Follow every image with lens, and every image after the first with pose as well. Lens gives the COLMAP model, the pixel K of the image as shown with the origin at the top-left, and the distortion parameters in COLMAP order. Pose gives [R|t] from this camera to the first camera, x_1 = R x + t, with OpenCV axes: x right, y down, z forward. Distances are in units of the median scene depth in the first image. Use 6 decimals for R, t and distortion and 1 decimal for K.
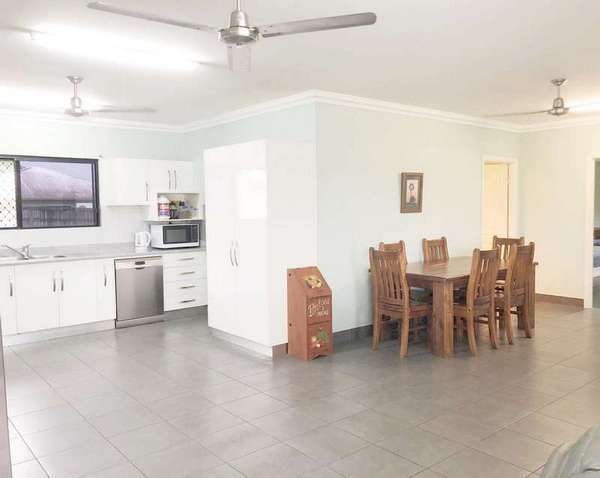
lens RADIAL K [[546.6, 0, 300.0], [0, 546.6, 239.0], [0, 0, 1]] dist [-0.060634, -0.005314]
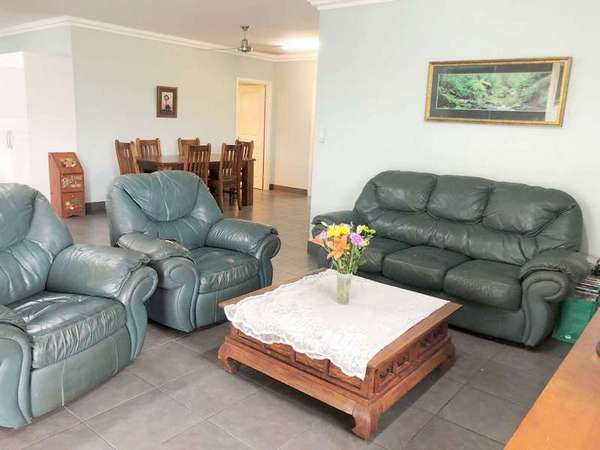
lens RADIAL K [[487.5, 0, 300.0], [0, 487.5, 225.0], [0, 0, 1]] dist [-0.005721, -0.007746]
pose [[0.977080, 0.016745, 0.212214, 0.292591], [-0.049982, 0.987078, 0.152243, 0.015225], [-0.206923, -0.159360, 0.965291, -0.287620]]
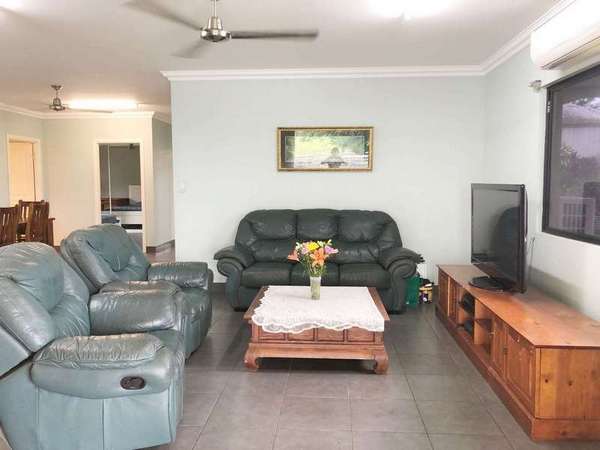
lens RADIAL K [[474.5, 0, 300.0], [0, 474.5, 225.0], [0, 0, 1]] dist [0.008209, -0.000675]
pose [[0.676077, -0.047302, 0.735311, -0.019625], [0.028598, 0.998870, 0.037961, 0.034759], [-0.736276, -0.004636, 0.676666, -0.265548]]
